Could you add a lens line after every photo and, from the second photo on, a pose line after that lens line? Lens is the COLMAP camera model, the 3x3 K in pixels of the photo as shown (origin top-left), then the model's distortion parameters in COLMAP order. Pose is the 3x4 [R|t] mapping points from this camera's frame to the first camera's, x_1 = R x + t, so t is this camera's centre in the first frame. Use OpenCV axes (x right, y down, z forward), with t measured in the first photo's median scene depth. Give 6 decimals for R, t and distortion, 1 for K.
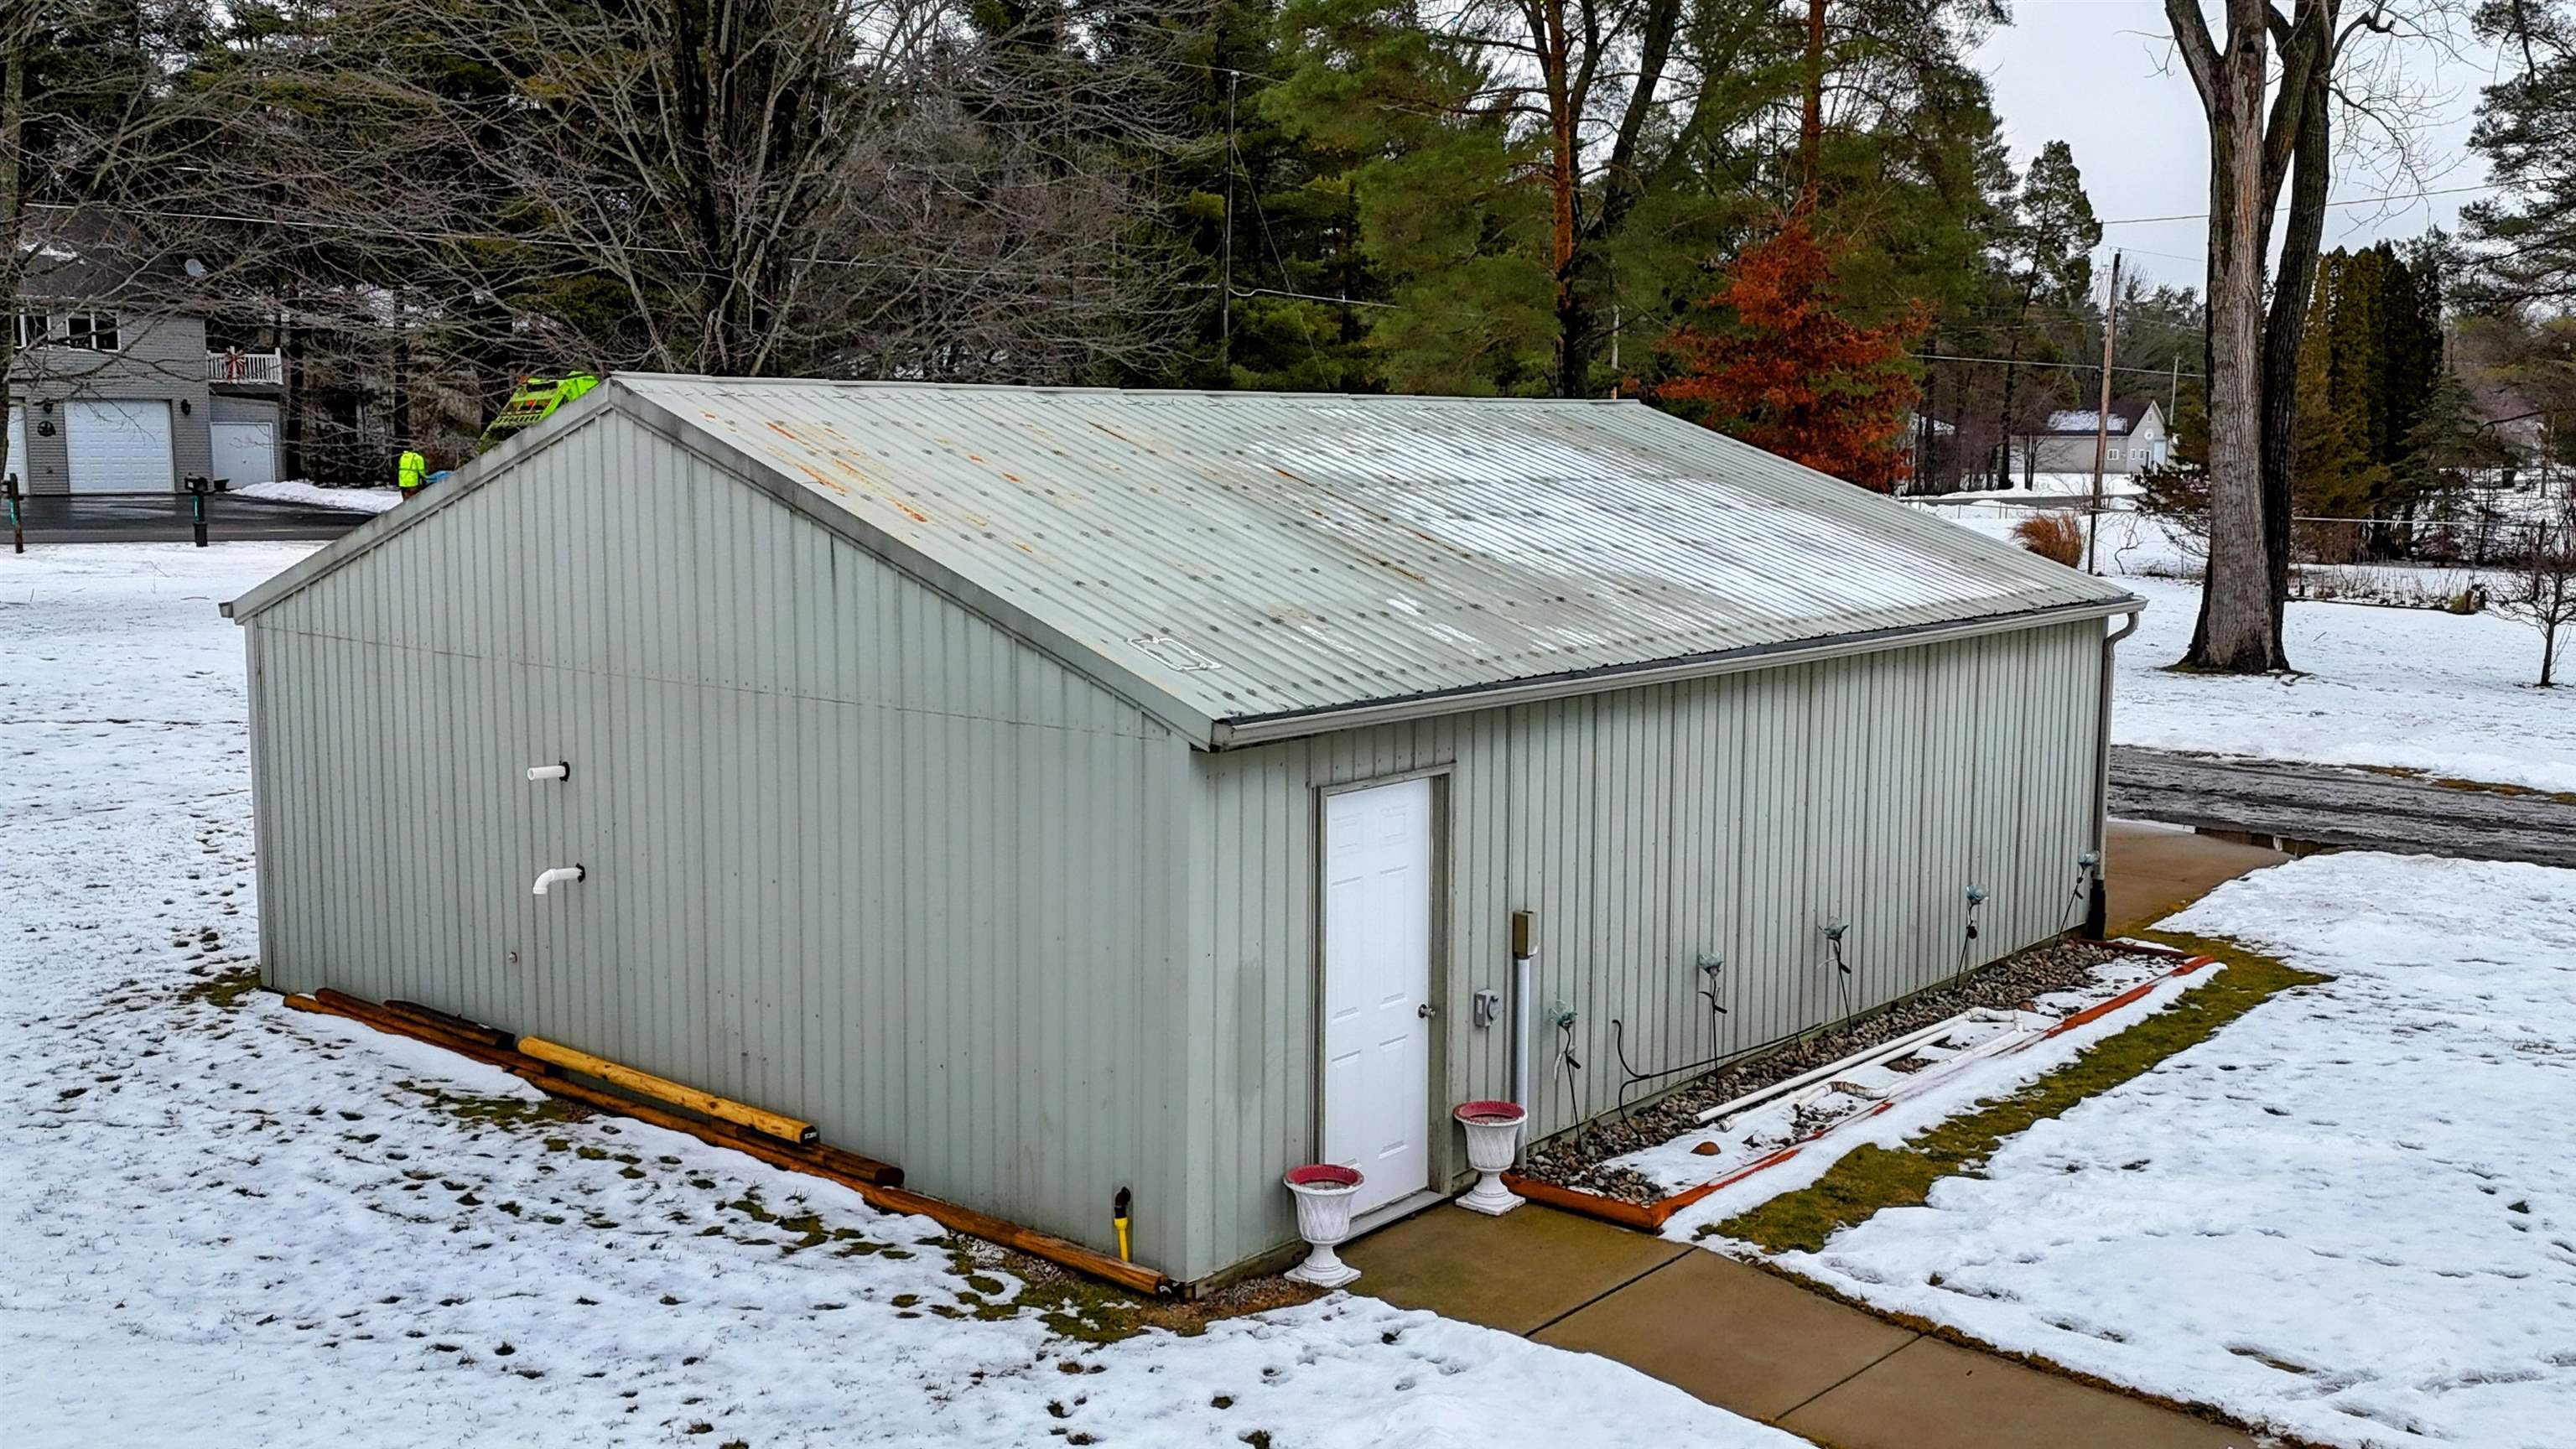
lens RADIAL K [[2414.7, 0, 1288.0], [0, 2414.7, 724.5], [0, 0, 1]] dist [0.000539, 0.000371]
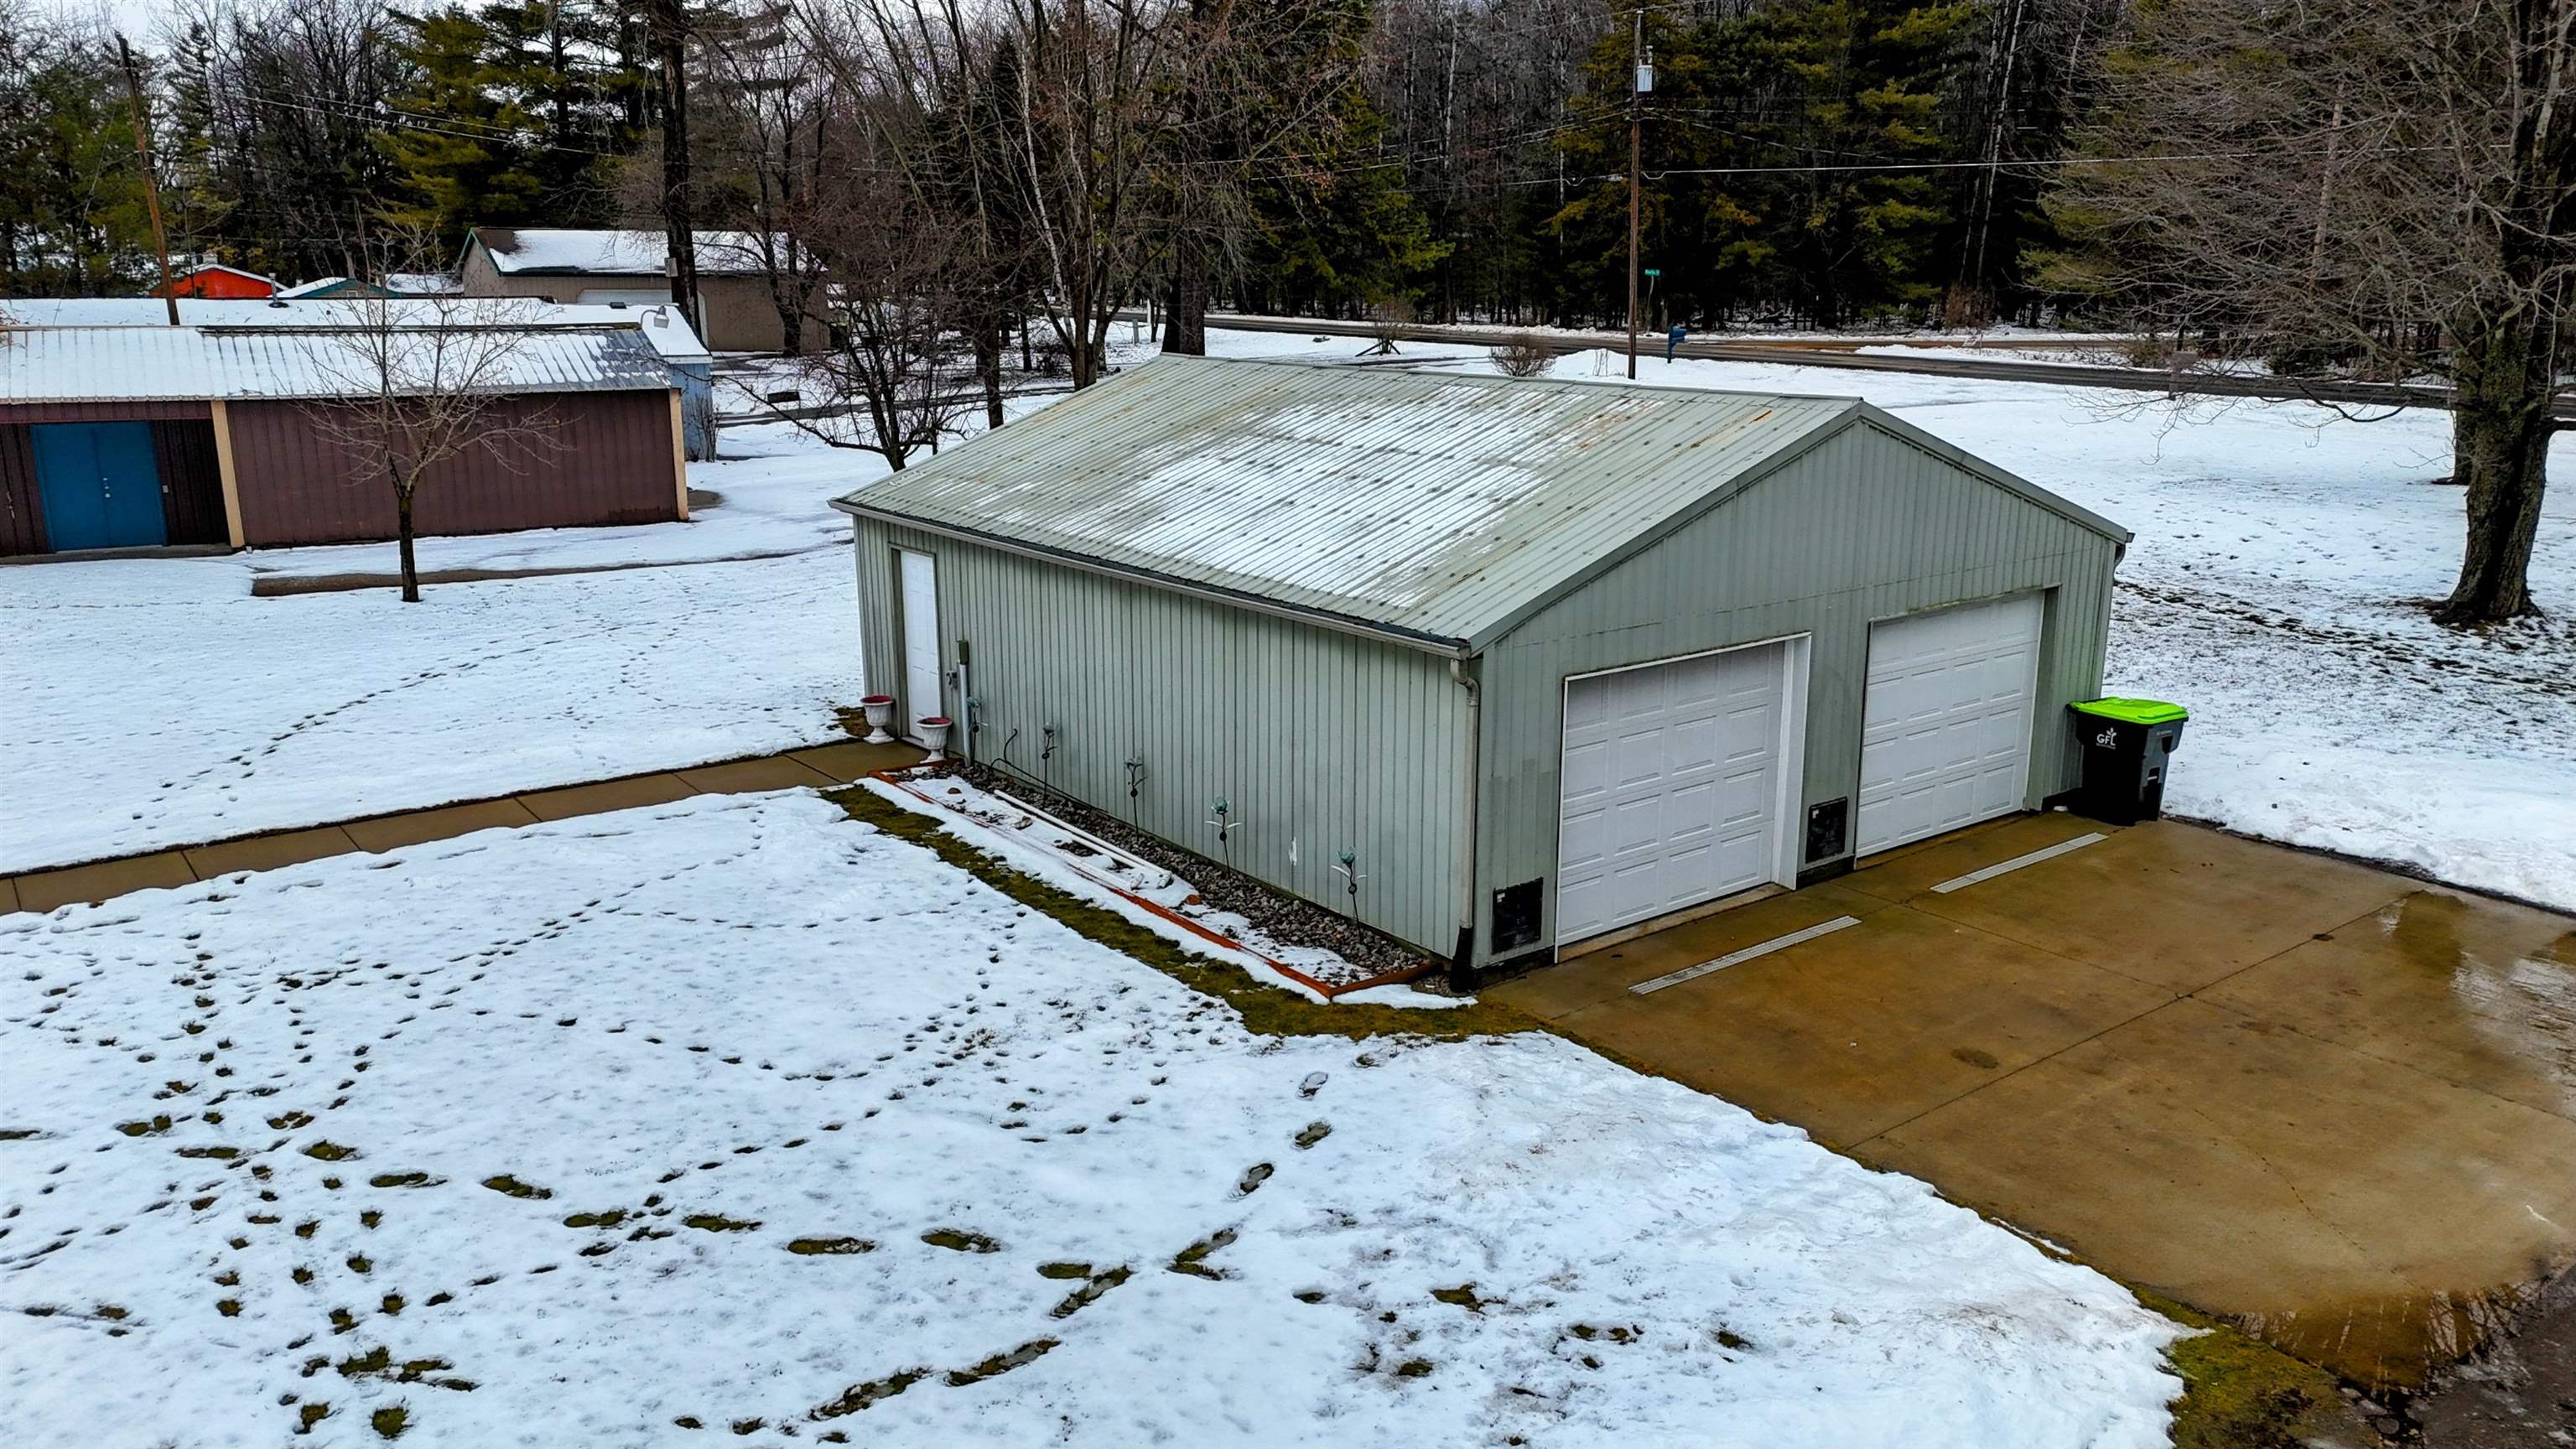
lens RADIAL K [[1875.4, 0, 1288.0], [0, 1875.4, 724.5], [0, 0, 1]] dist [0.000049, 0.000005]
pose [[-0.213403, 0.223261, -0.951112, 1.467467], [-0.125197, 0.959261, 0.253265, -0.273424], [0.968909, 0.173124, -0.176757, 1.463714]]
